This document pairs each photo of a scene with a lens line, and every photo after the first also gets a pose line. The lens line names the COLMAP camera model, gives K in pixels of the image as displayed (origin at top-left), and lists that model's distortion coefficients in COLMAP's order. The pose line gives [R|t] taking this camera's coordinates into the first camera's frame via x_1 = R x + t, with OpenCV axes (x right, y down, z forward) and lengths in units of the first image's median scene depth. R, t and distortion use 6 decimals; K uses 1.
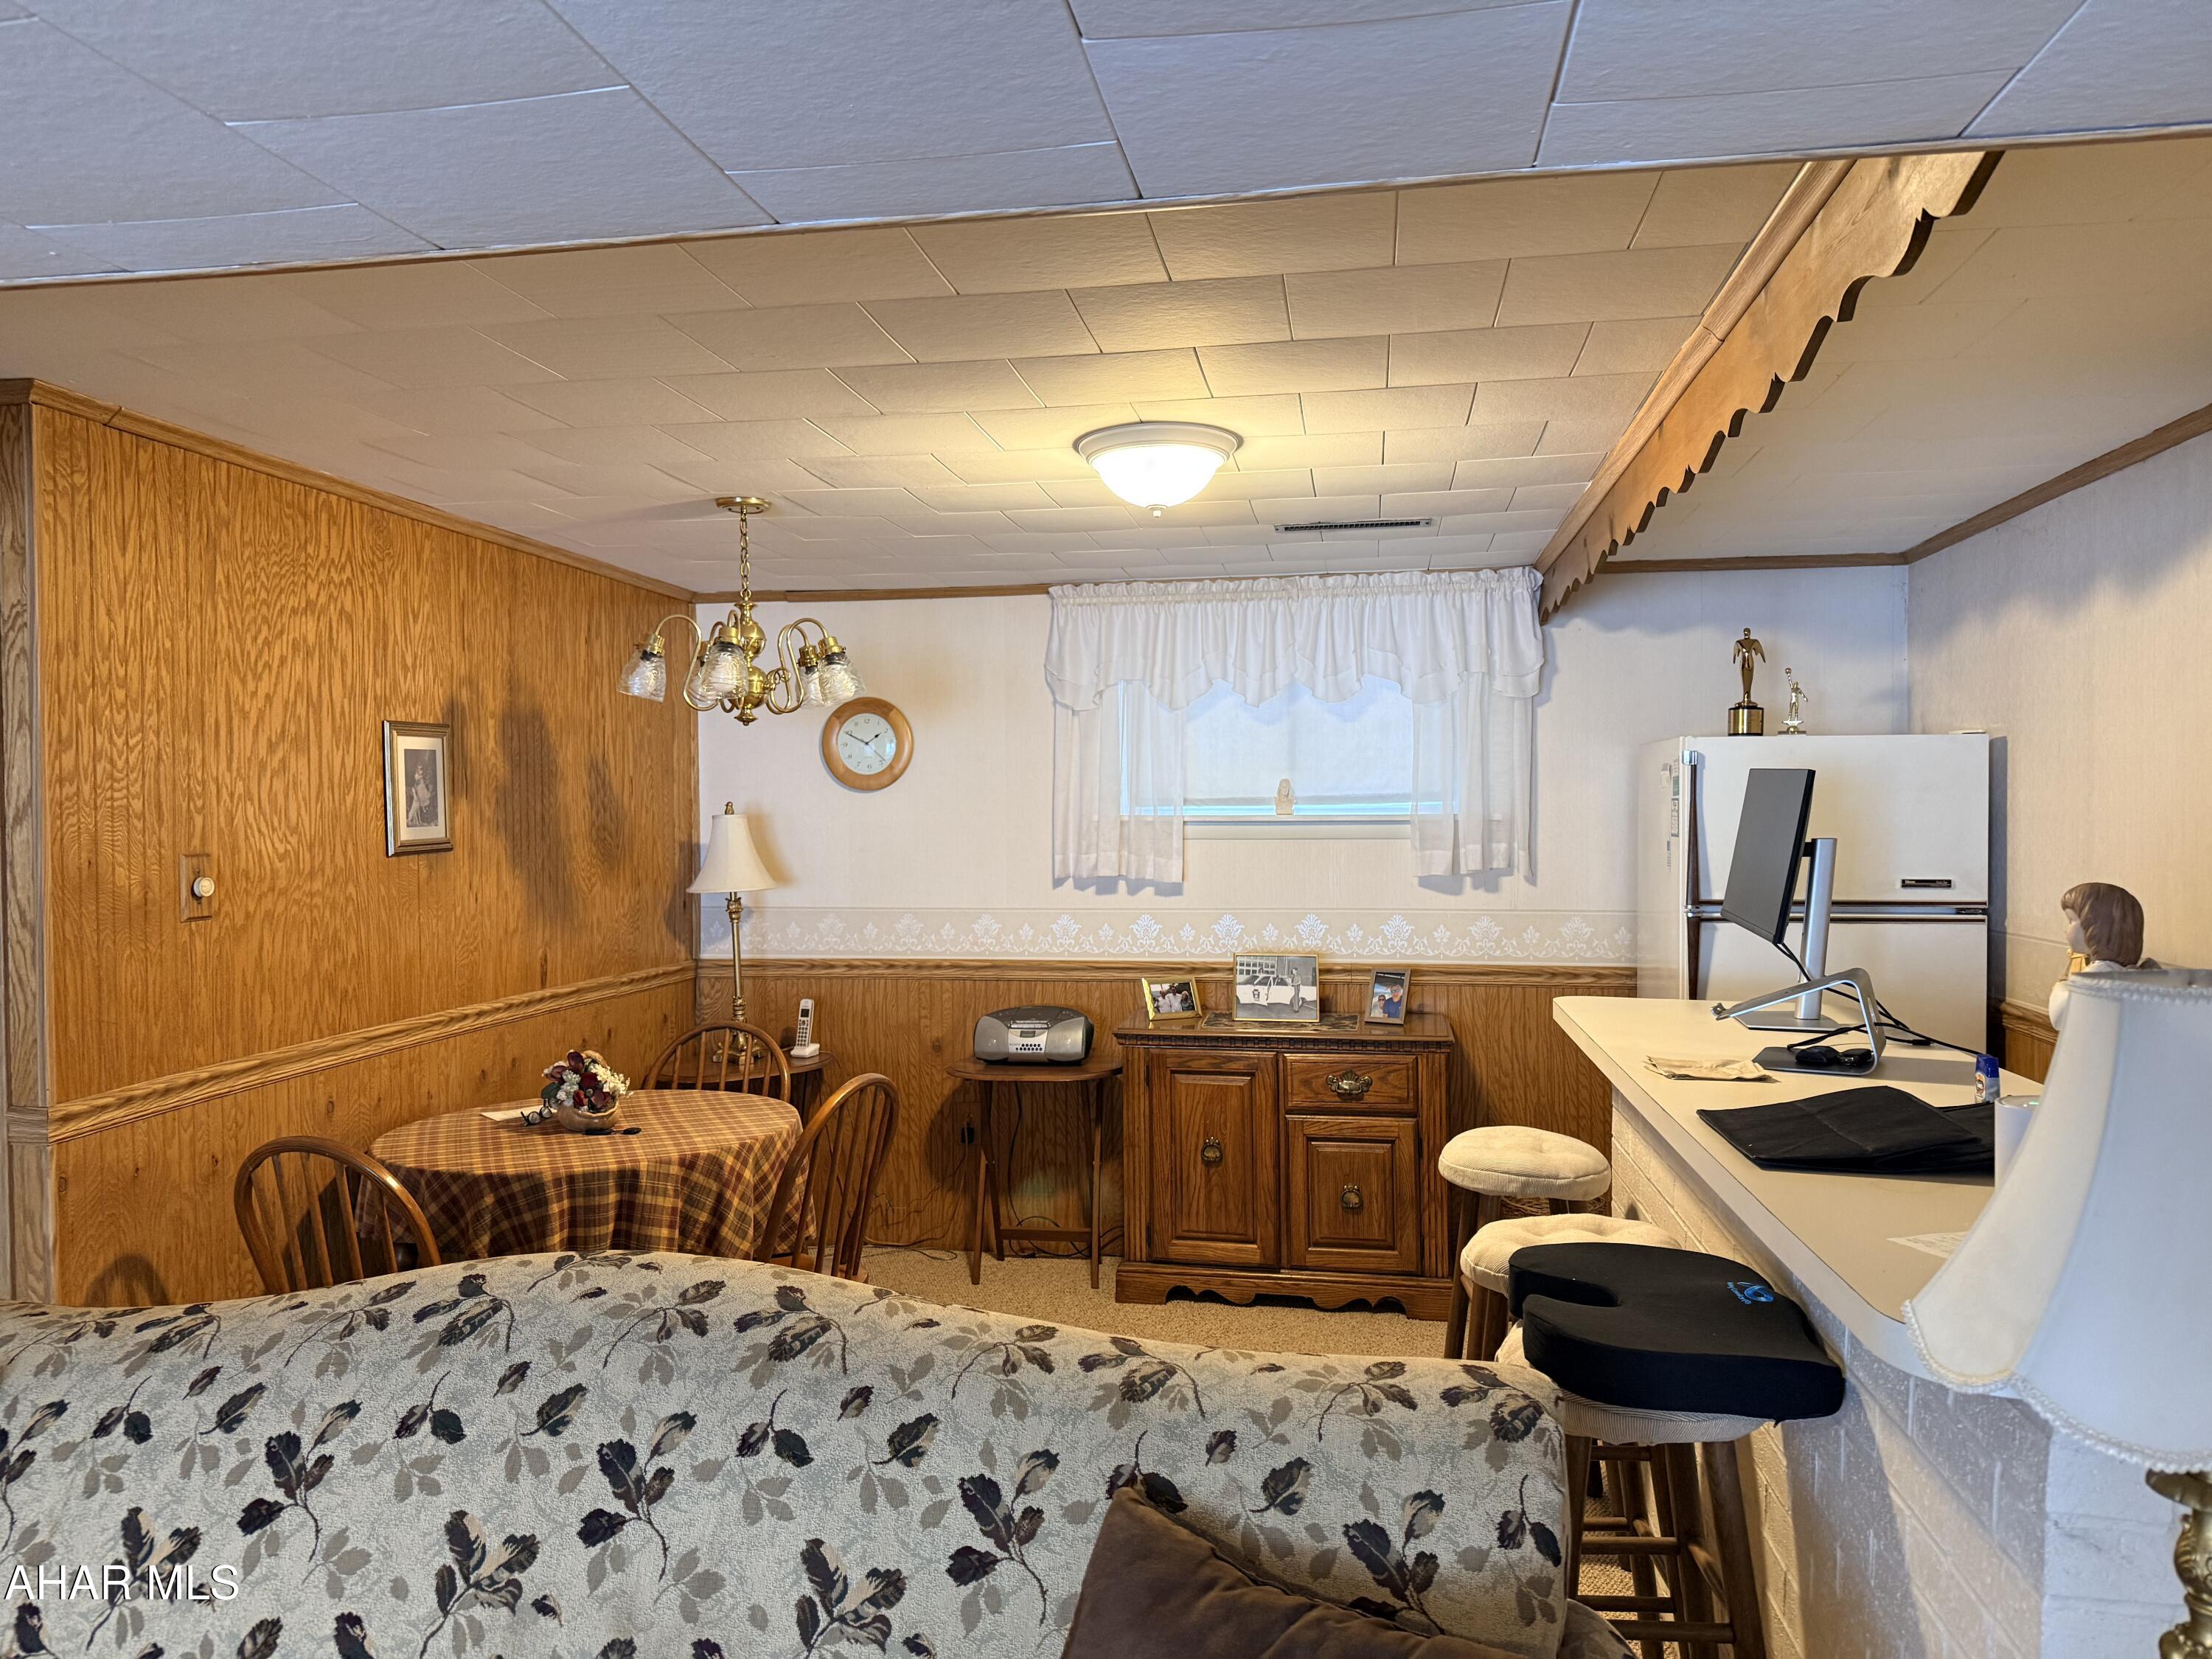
lens RADIAL K [[1534.2, 0, 1118.8], [0, 1534.2, 832.1], [0, 0, 1]] dist [0.084191, -0.115704]
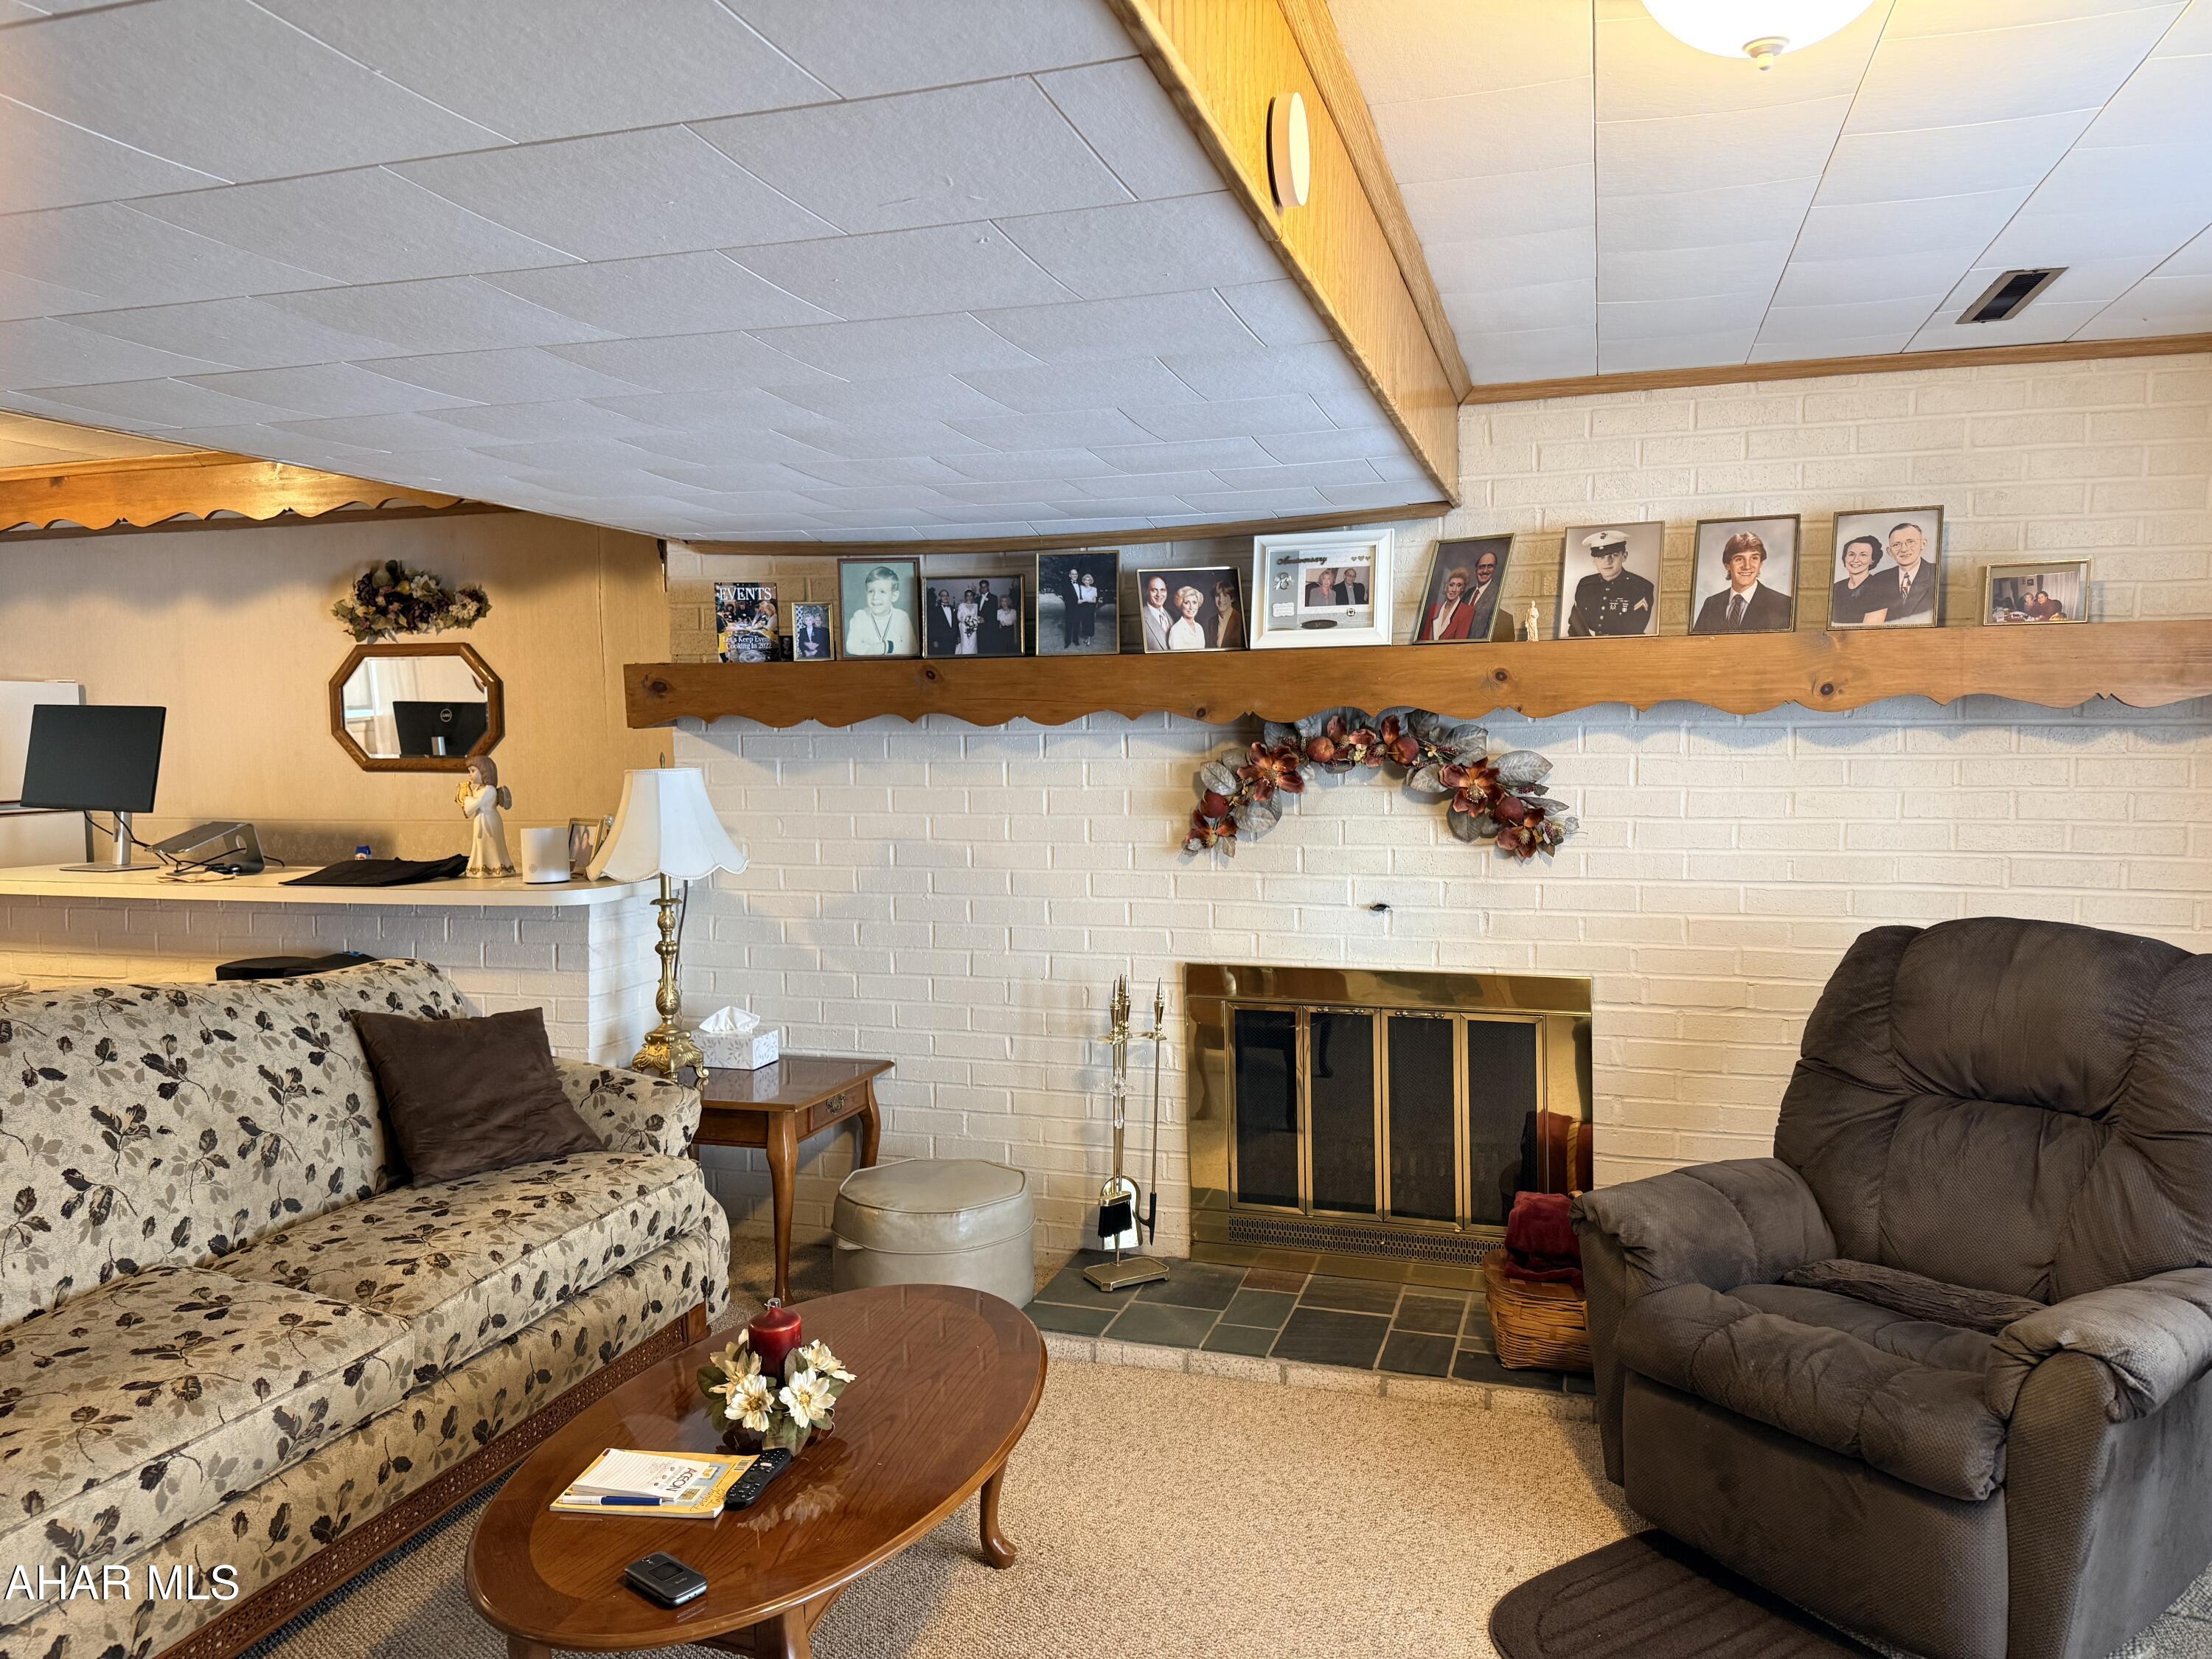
lens RADIAL K [[1538.9, 0, 1093.8], [0, 1538.9, 836.0], [0, 0, 1]] dist [0.141535, -0.245881]
pose [[0.135466, -0.066304, 0.988561, -2.142600], [0.025881, 0.997655, 0.063367, 0.036365], [-0.990444, 0.017001, 0.136865, -0.424412]]
